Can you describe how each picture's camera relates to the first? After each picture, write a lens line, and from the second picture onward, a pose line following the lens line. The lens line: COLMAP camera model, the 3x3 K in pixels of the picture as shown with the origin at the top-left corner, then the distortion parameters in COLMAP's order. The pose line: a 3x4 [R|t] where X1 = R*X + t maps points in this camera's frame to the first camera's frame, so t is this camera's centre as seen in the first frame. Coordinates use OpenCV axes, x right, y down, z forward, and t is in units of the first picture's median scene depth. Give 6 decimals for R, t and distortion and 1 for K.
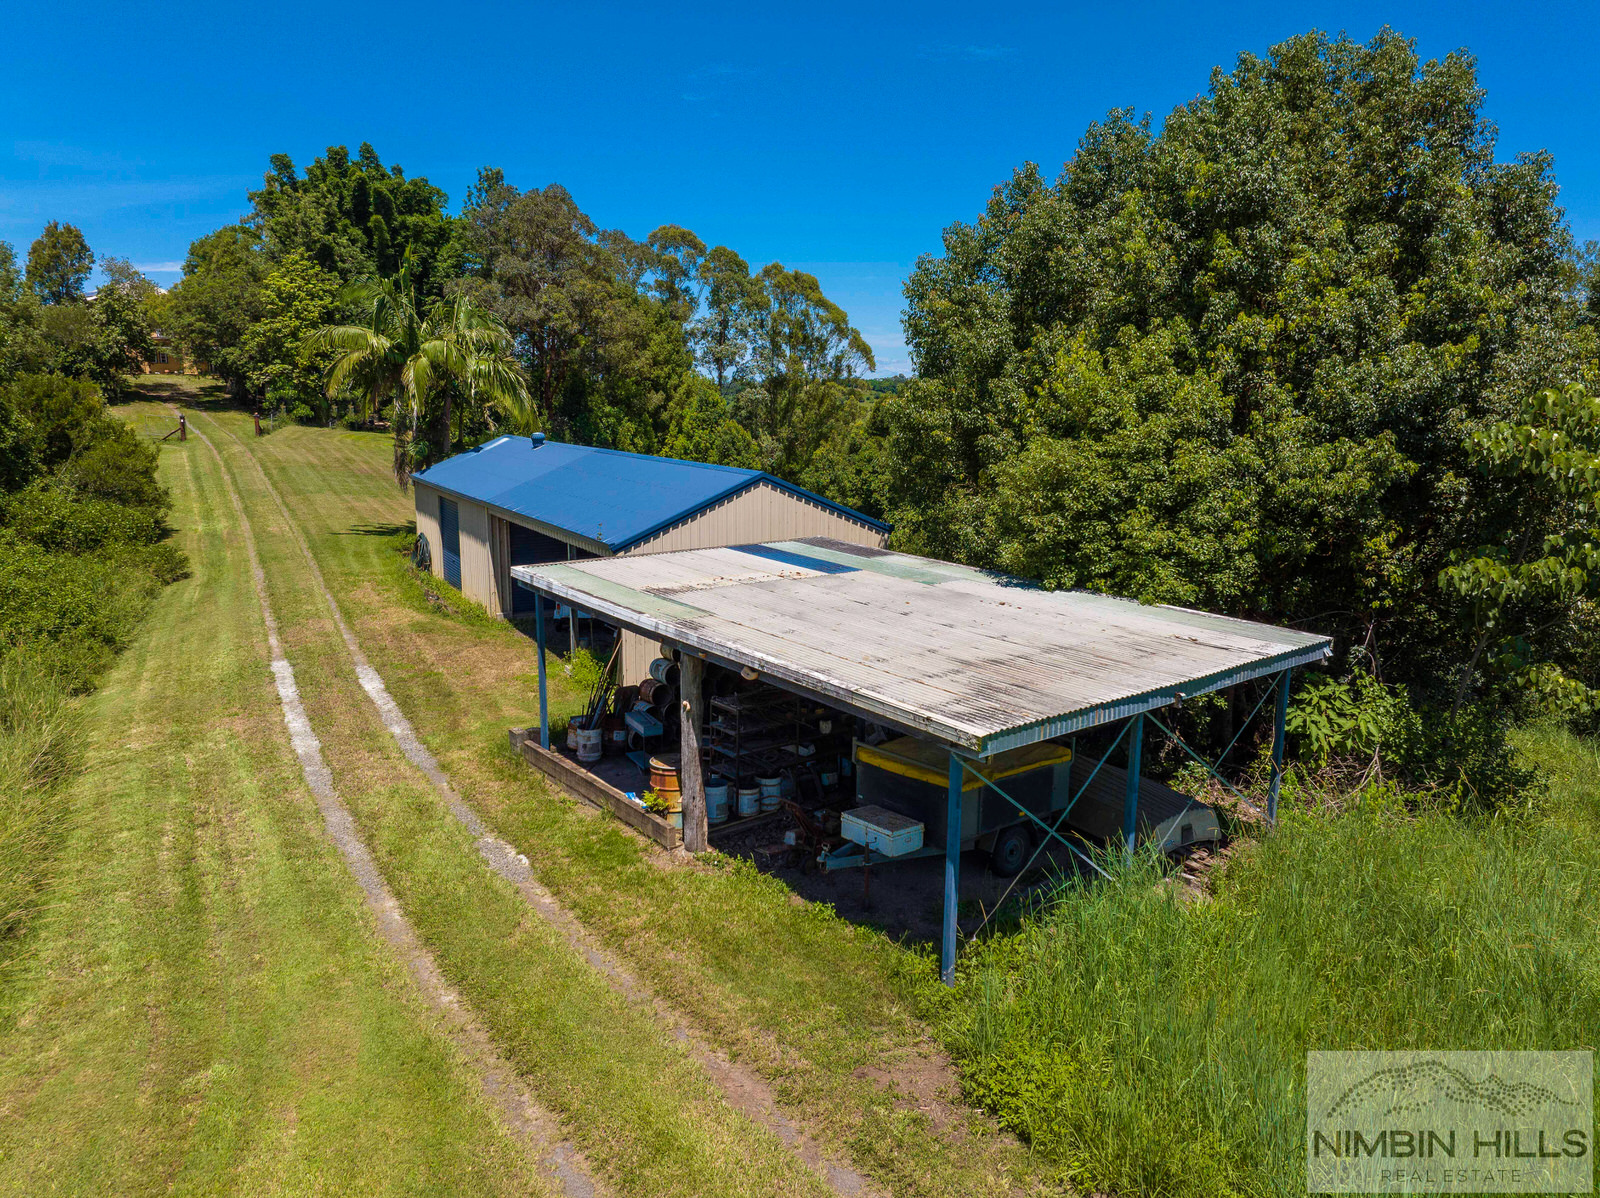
lens RADIAL K [[1120.5, 0, 803.0], [0, 1120.5, 596.9], [0, 0, 1]] dist [-0.068974, 0.041540]
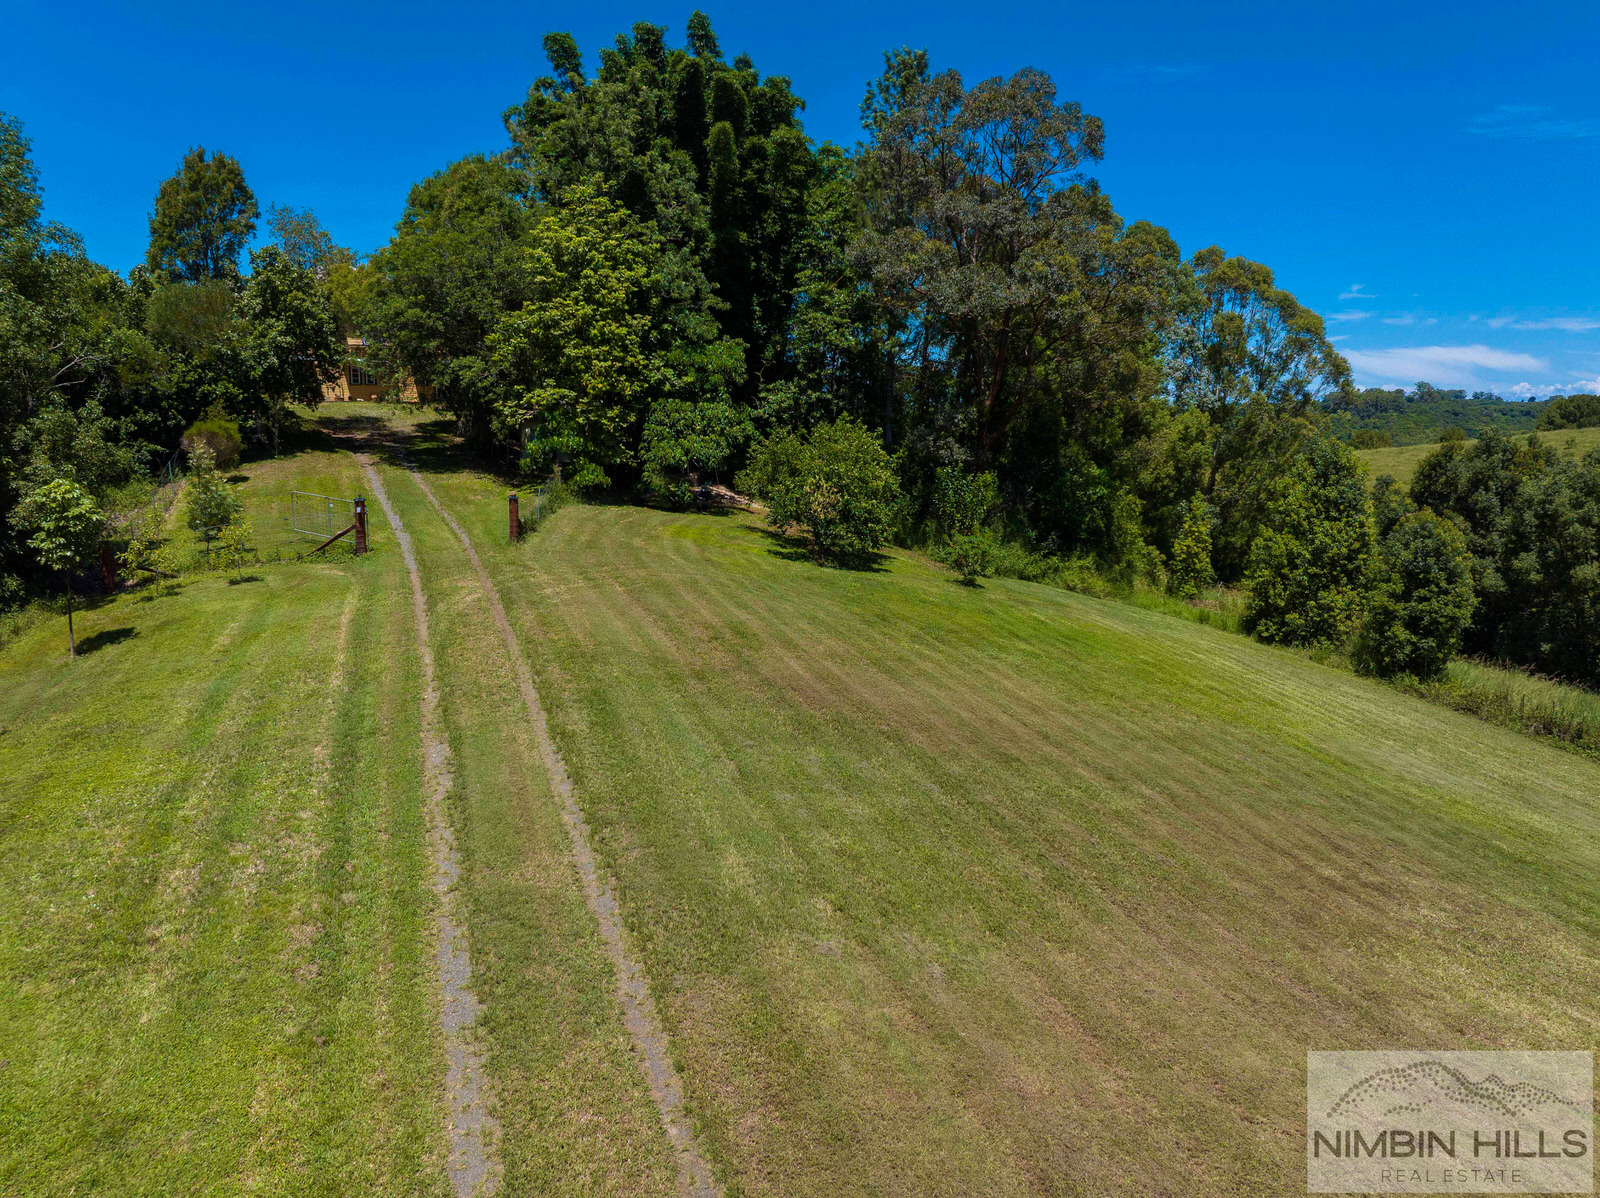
lens RADIAL K [[1115.2, 0, 805.6], [0, 1115.2, 596.4], [0, 0, 1]] dist [-0.032681, -0.011594]
pose [[0.983736, 0.033915, -0.176392, -0.252674], [-0.037607, 0.999137, -0.017629, -0.103871], [0.175642, 0.023976, 0.984162, 0.488541]]
